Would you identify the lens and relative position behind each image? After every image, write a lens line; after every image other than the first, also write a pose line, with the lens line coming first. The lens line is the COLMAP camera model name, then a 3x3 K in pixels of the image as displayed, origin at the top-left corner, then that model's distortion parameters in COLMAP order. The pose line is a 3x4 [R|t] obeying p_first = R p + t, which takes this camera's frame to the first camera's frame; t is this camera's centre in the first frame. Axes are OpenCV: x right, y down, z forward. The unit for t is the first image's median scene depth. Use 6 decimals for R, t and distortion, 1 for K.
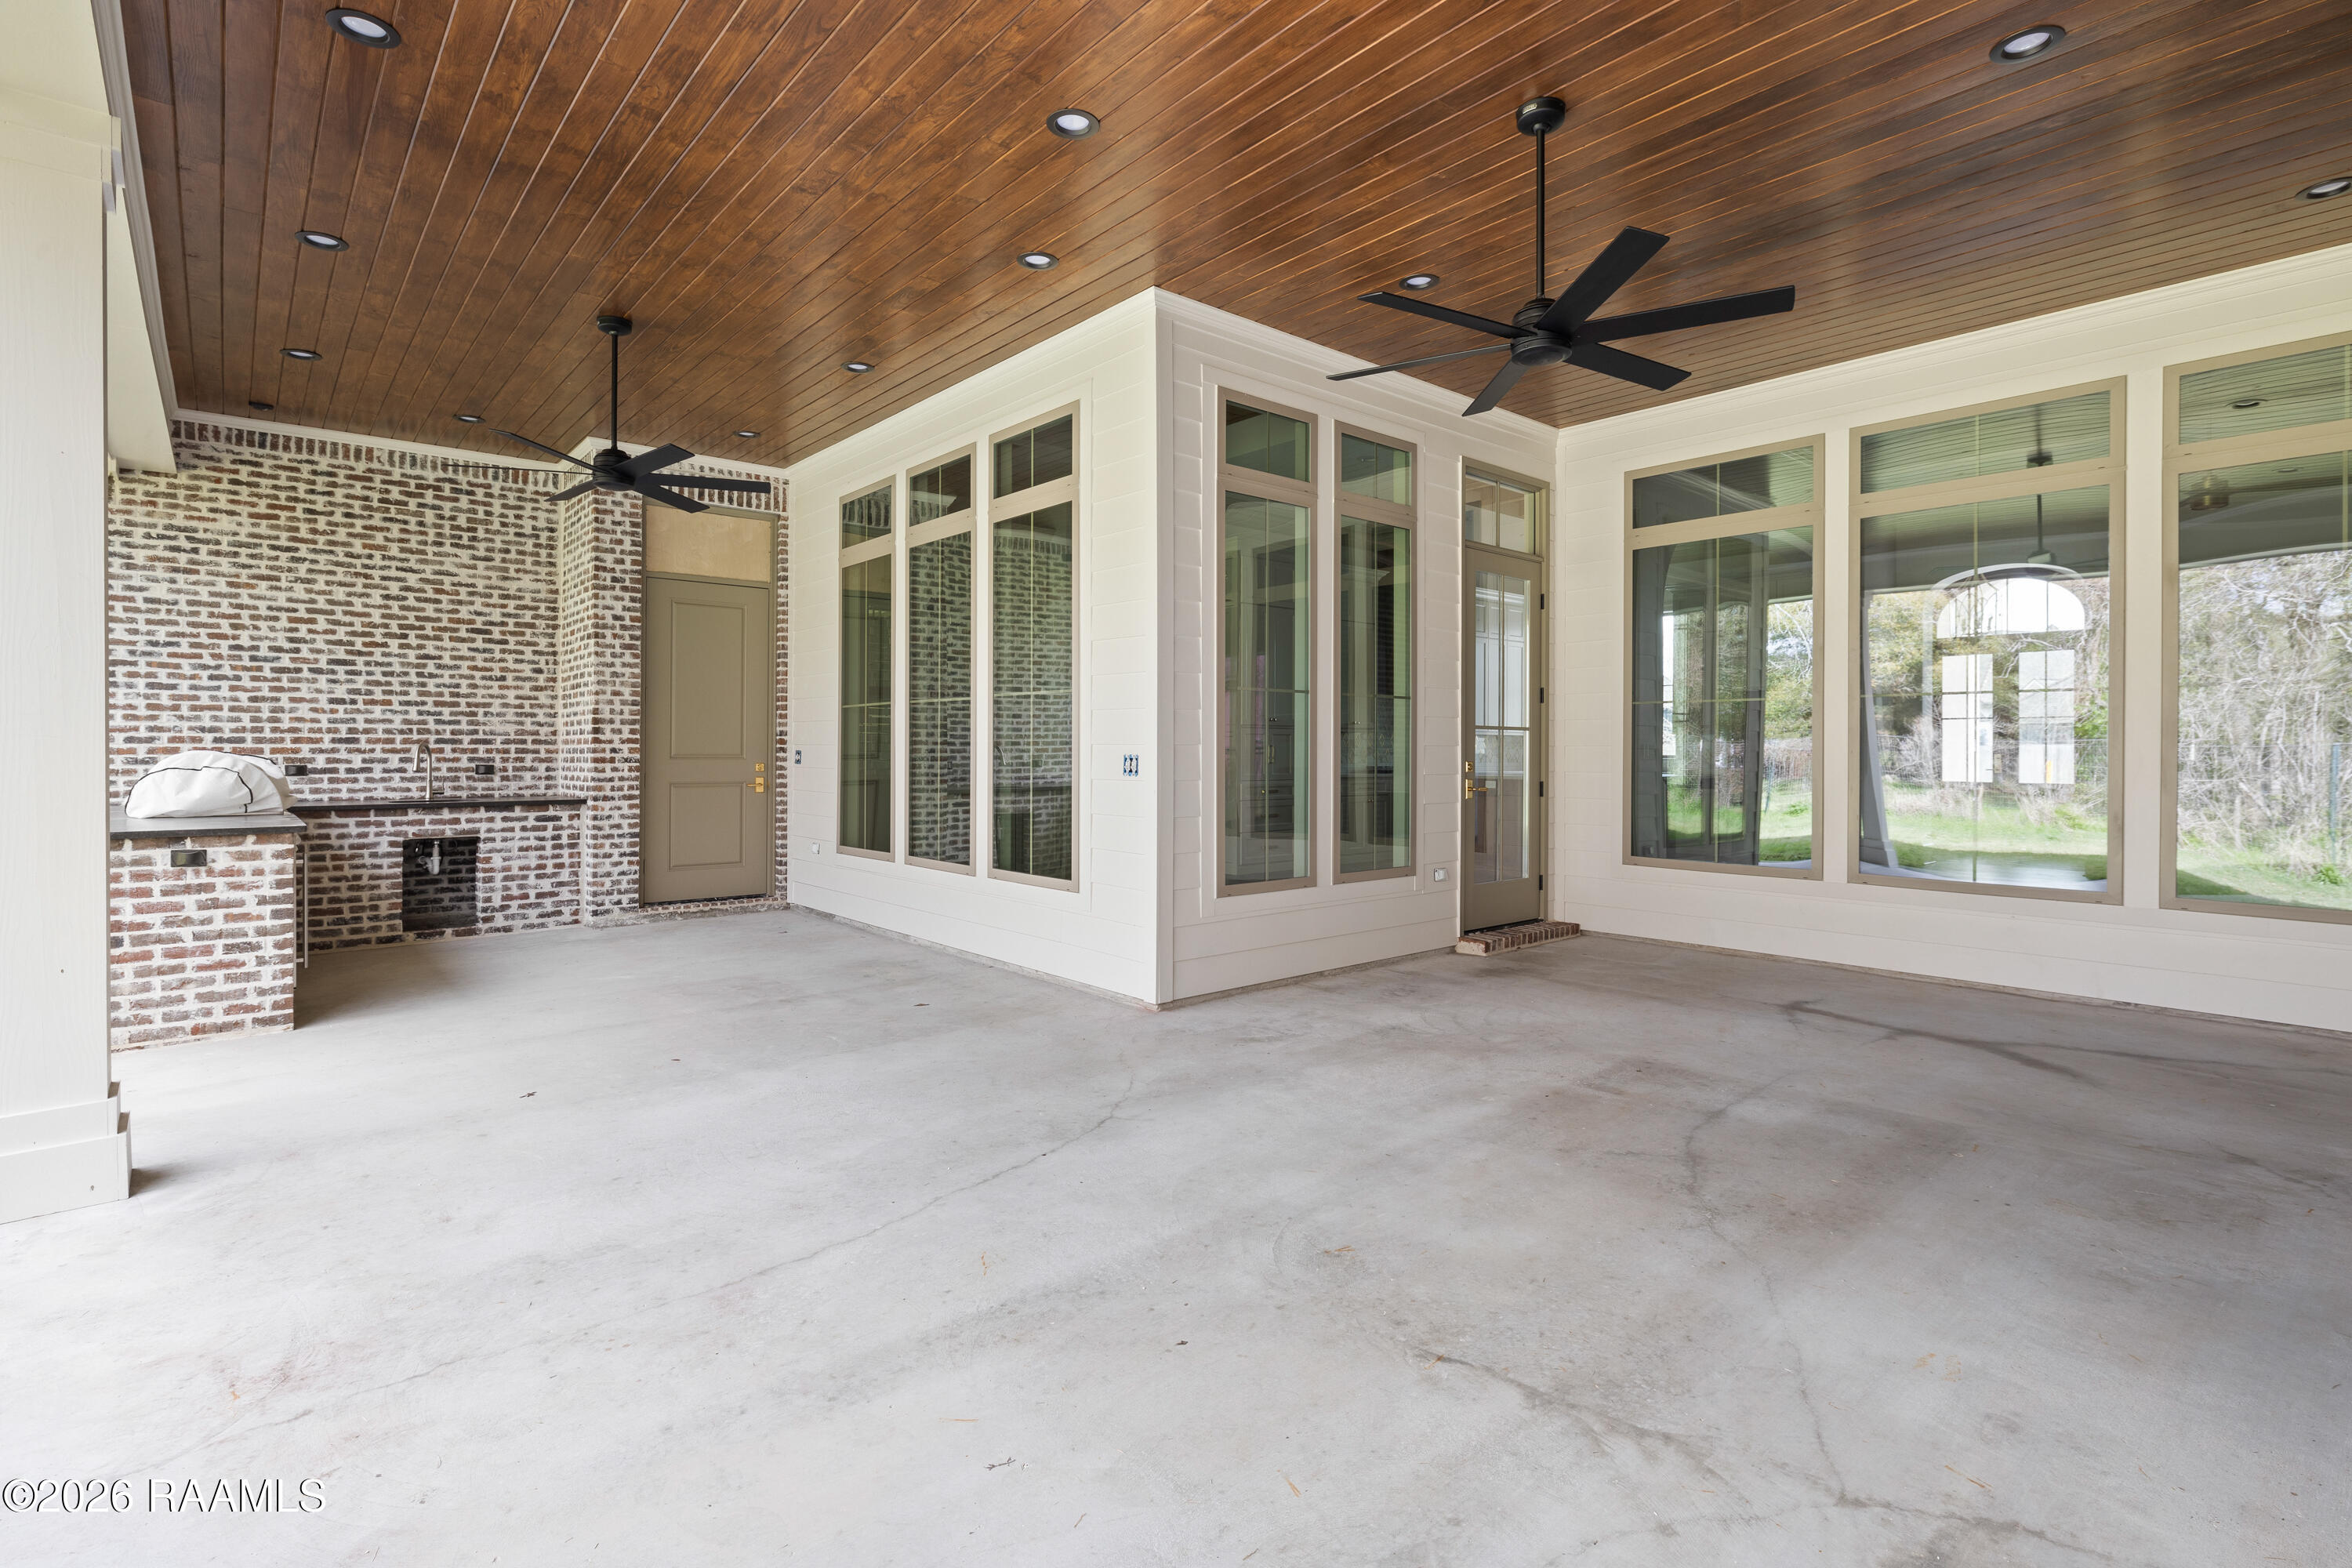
lens RADIAL K [[1121.9, 0, 1174.0], [0, 1121.9, 746.5], [0, 0, 1]] dist [-0.001476, 0.000112]
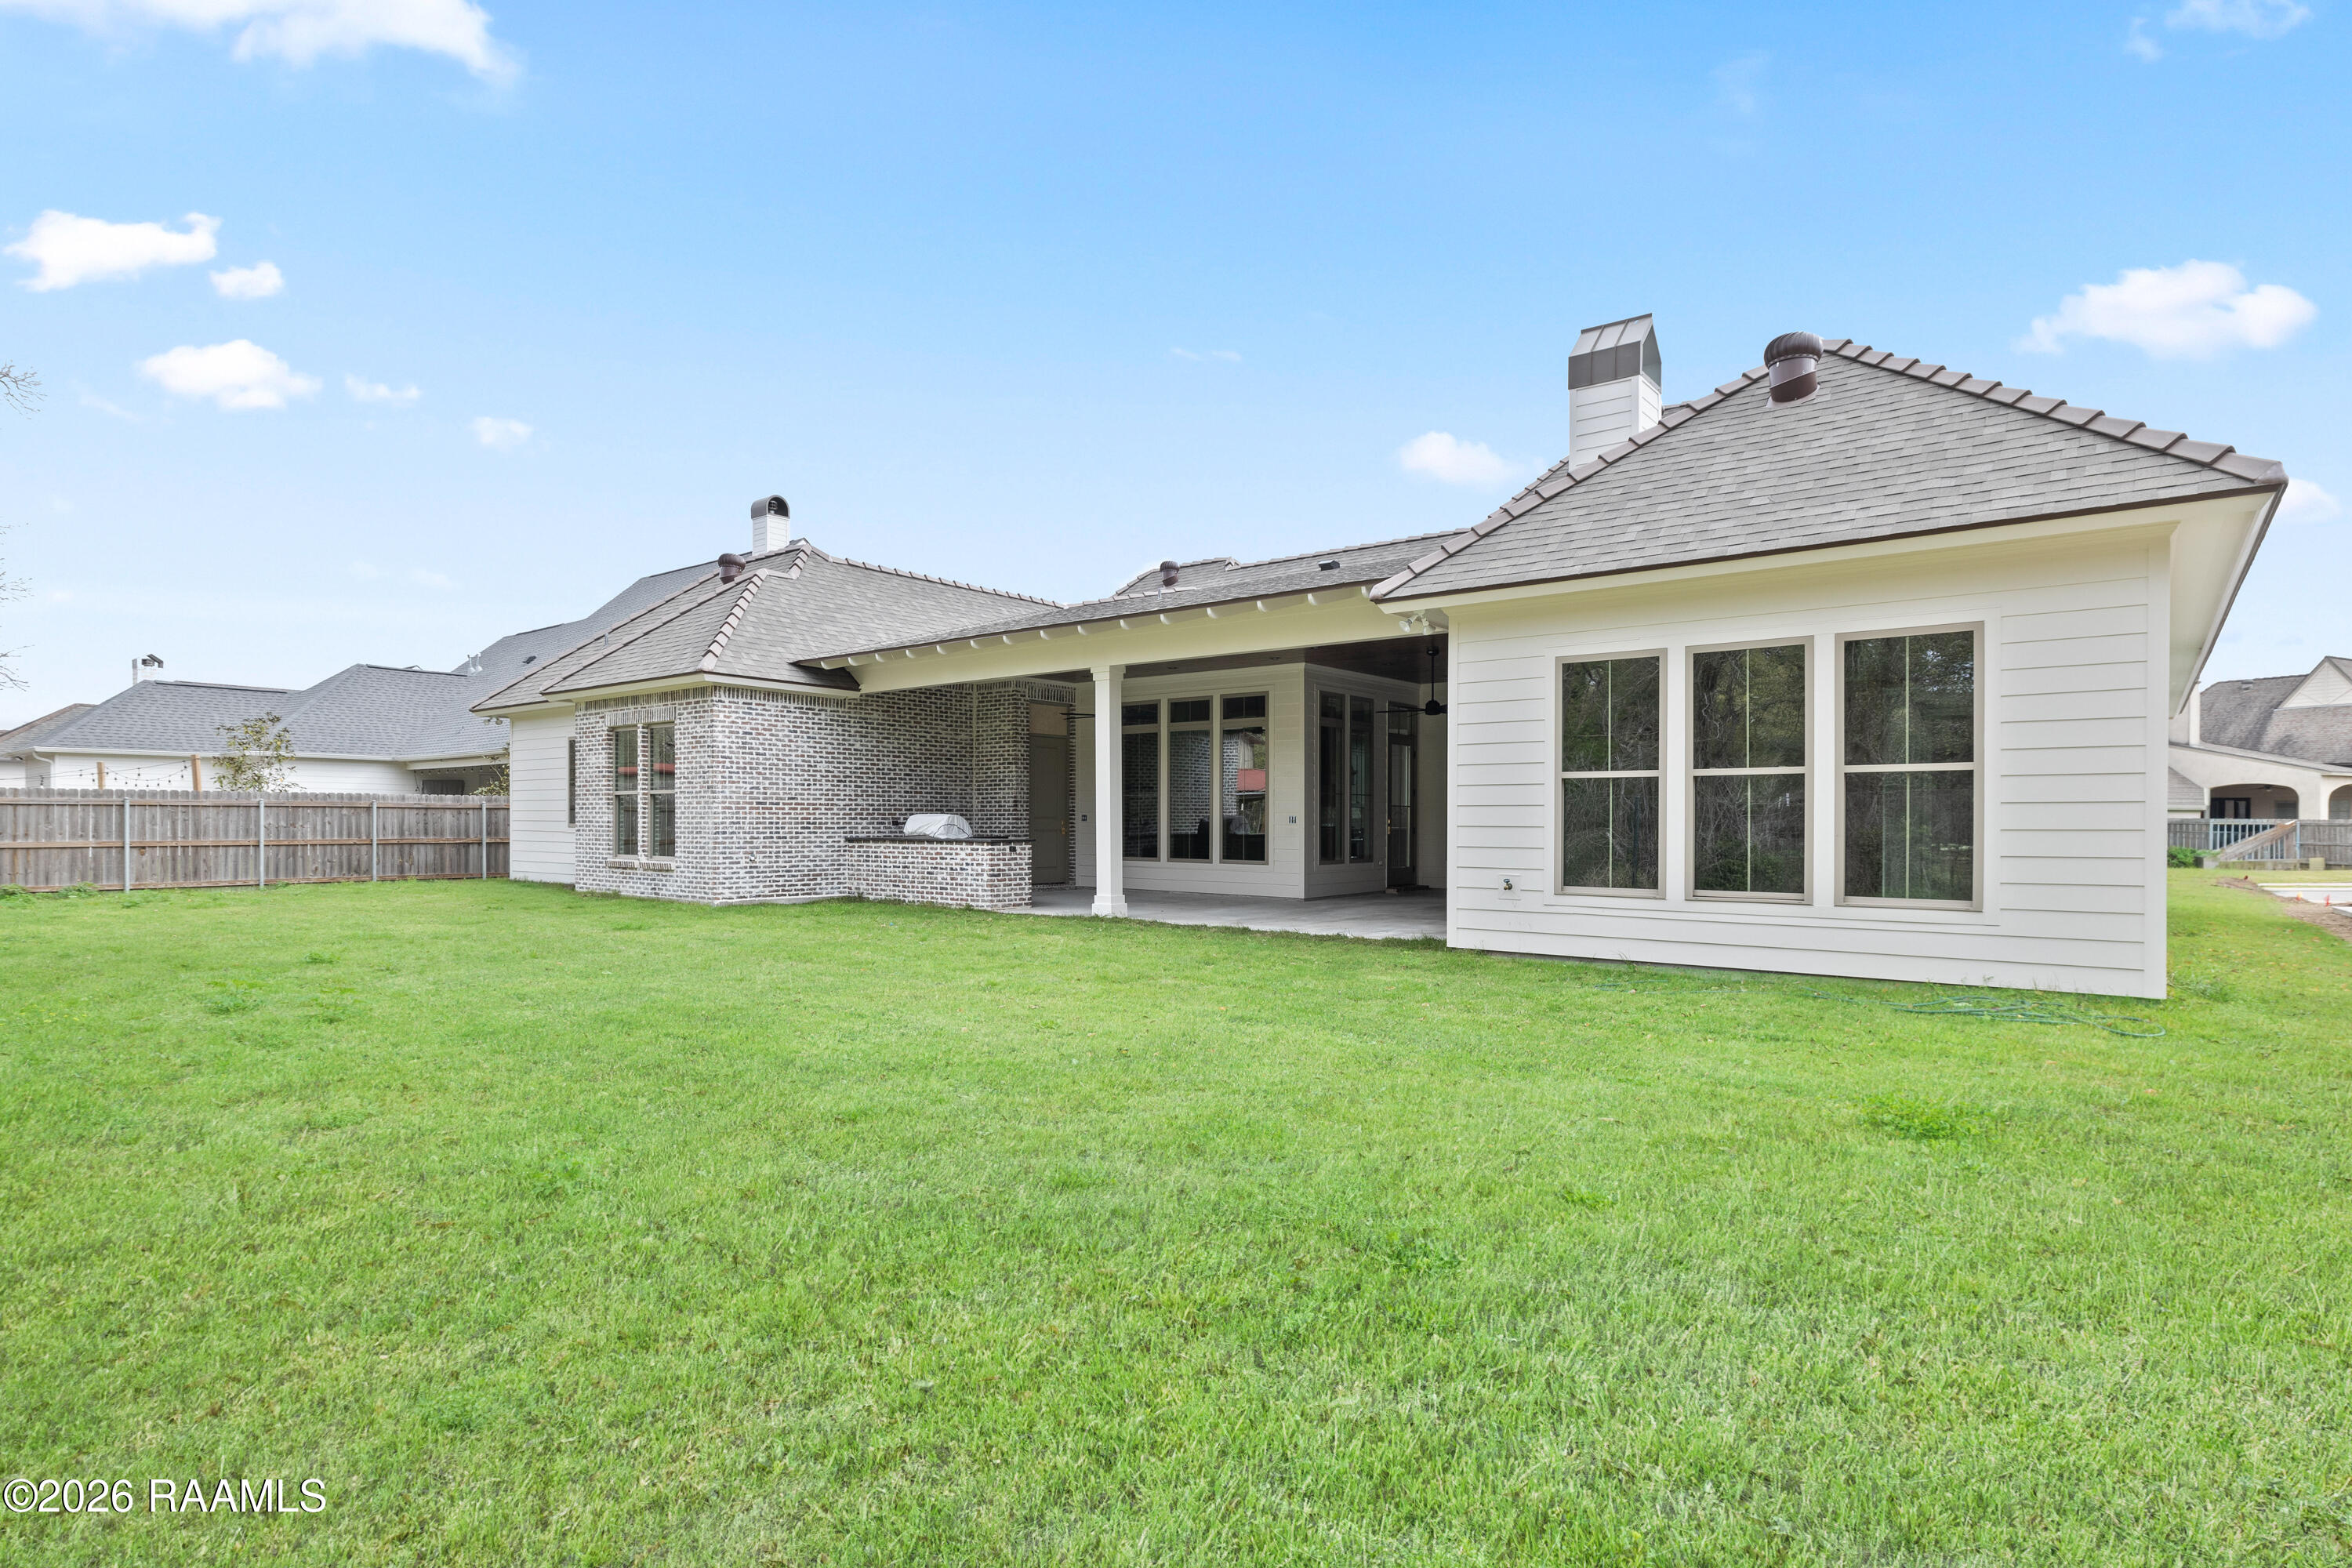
lens RADIAL K [[1207.8, 0, 1173.1], [0, 1207.8, 822.2], [0, 0, 1]] dist [0.001538, 0.000074]
pose [[0.981154, 0.000884, 0.193223, -0.698936], [-0.001868, 0.999986, 0.004911, 0.006330], [-0.193216, -0.005180, 0.981143, -1.488508]]
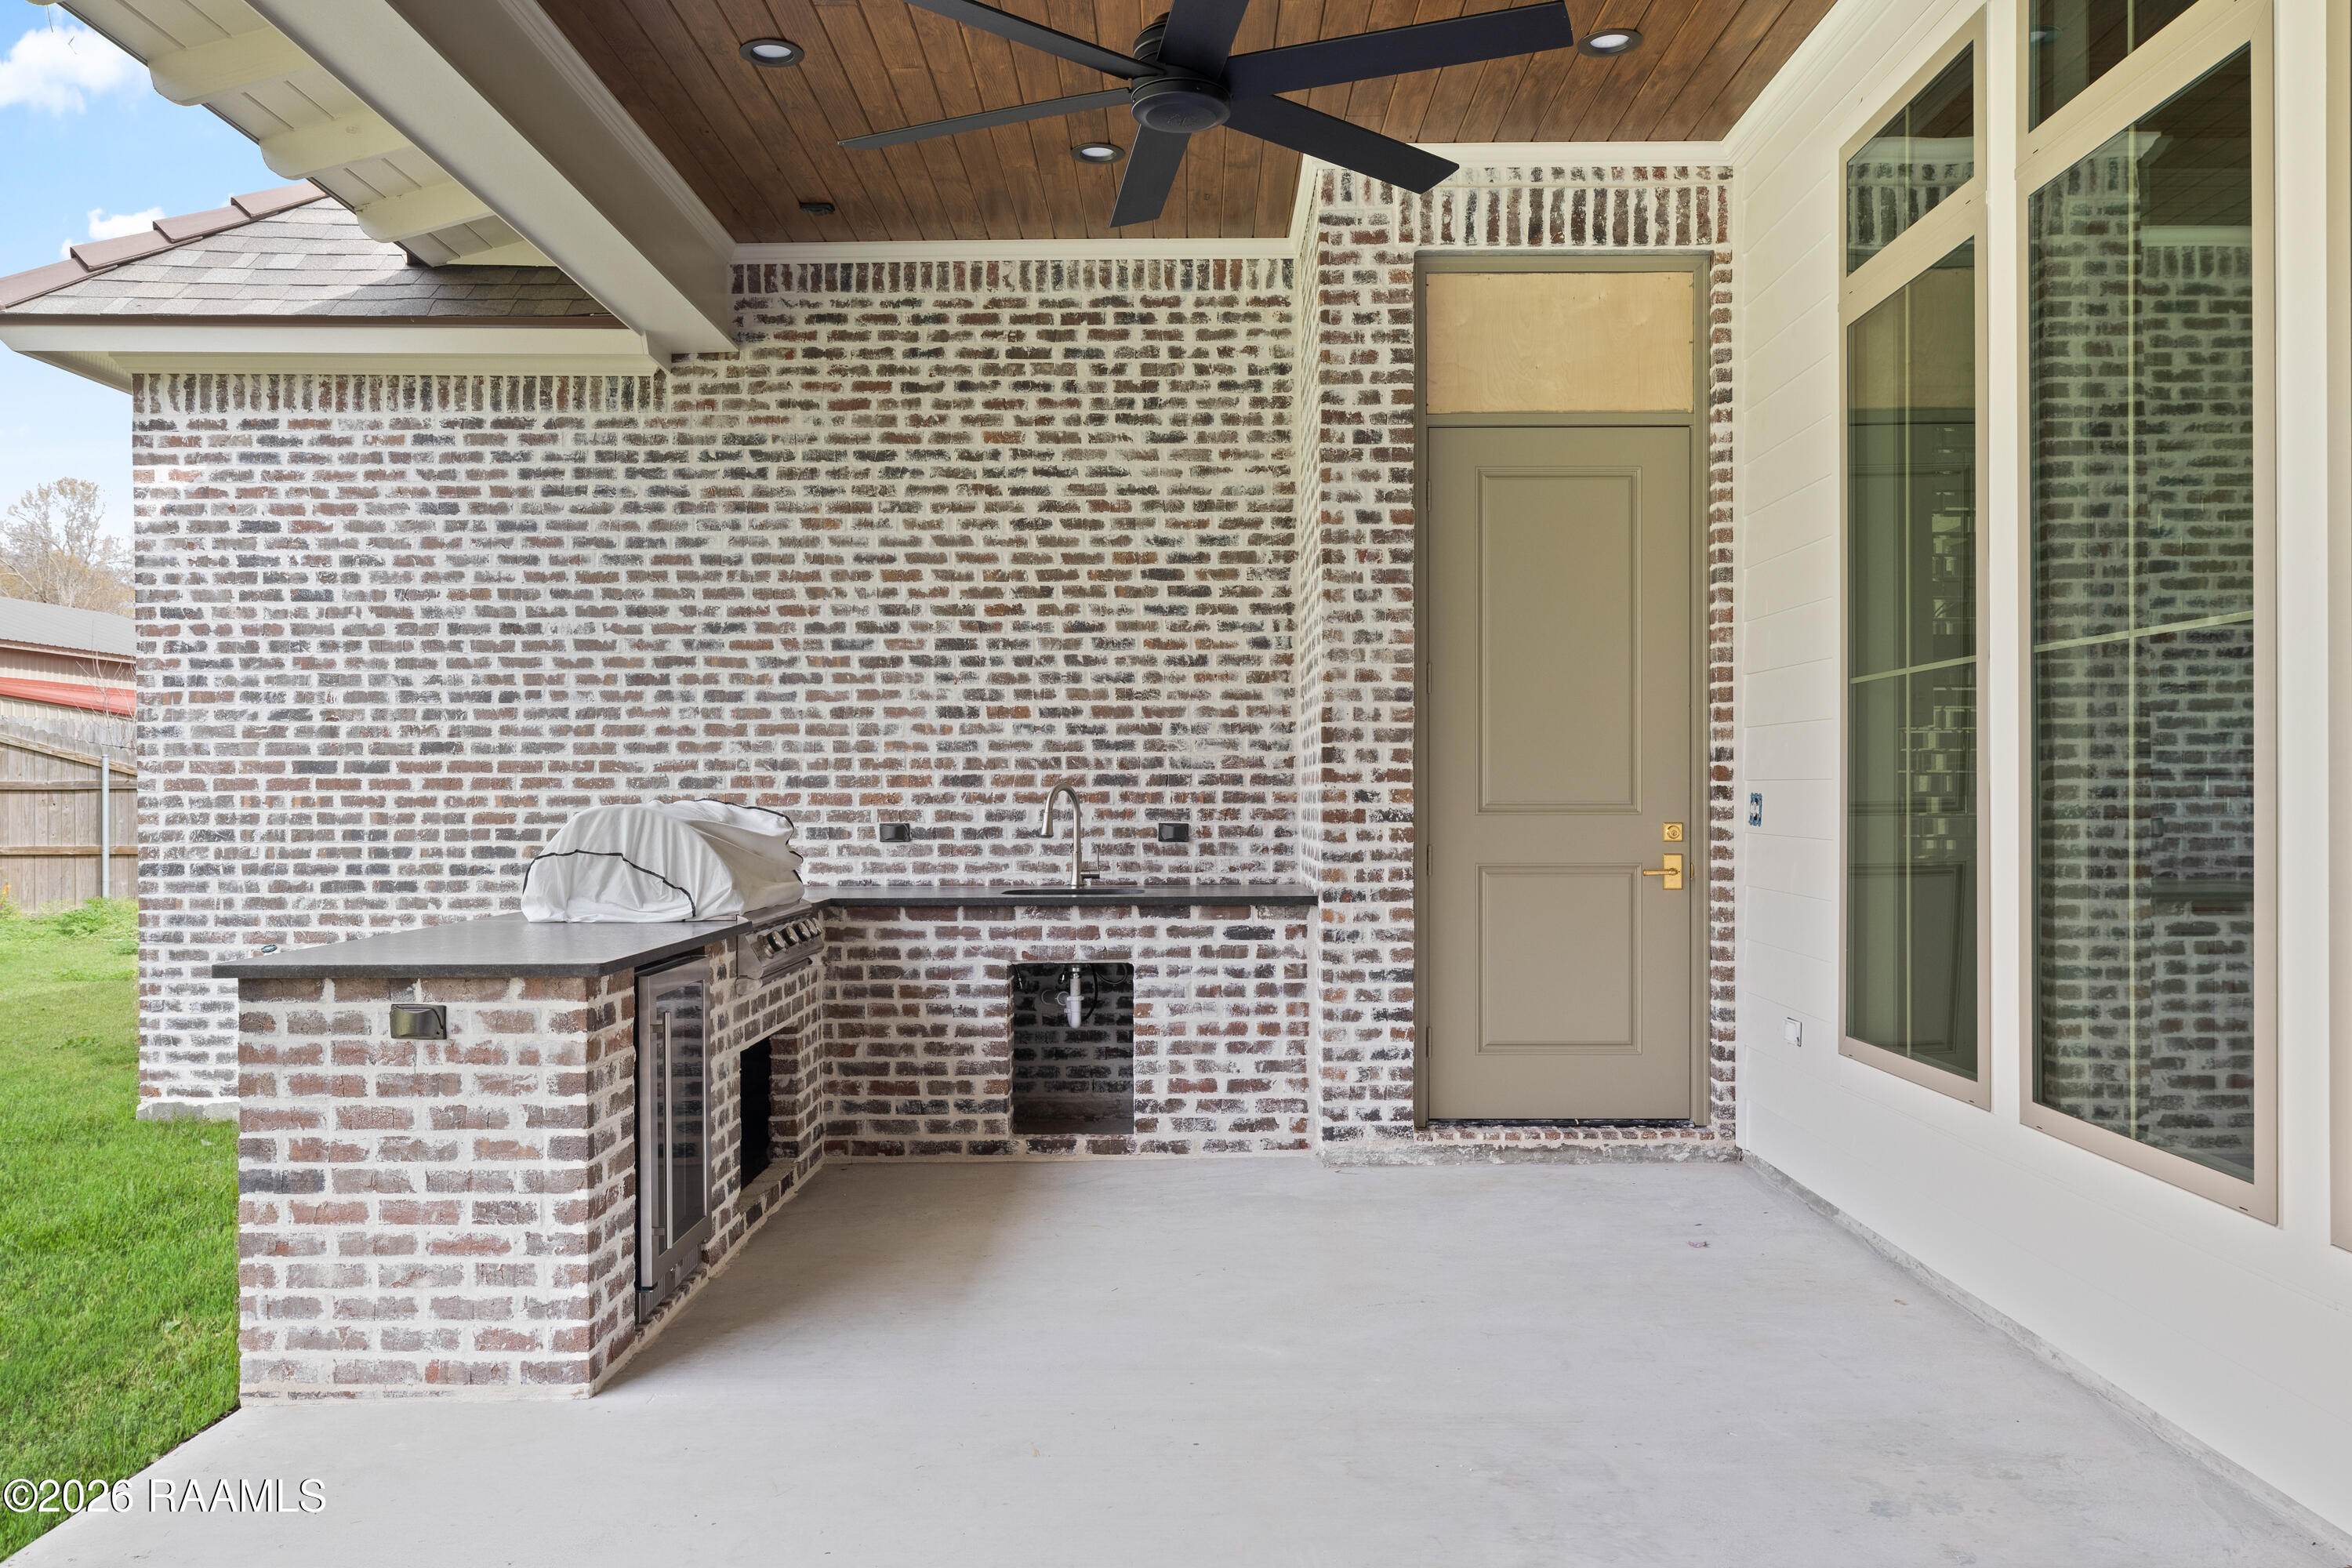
lens RADIAL K [[1697.0, 0, 1170.3], [0, 1697.0, 794.0], [0, 0, 1]] dist [0.001724, 0.000614]
pose [[0.753319, -0.004996, -0.657636, -0.090777], [0.008160, 0.999965, 0.001751, 0.000769], [0.657604, -0.006685, 0.753334, 0.422778]]
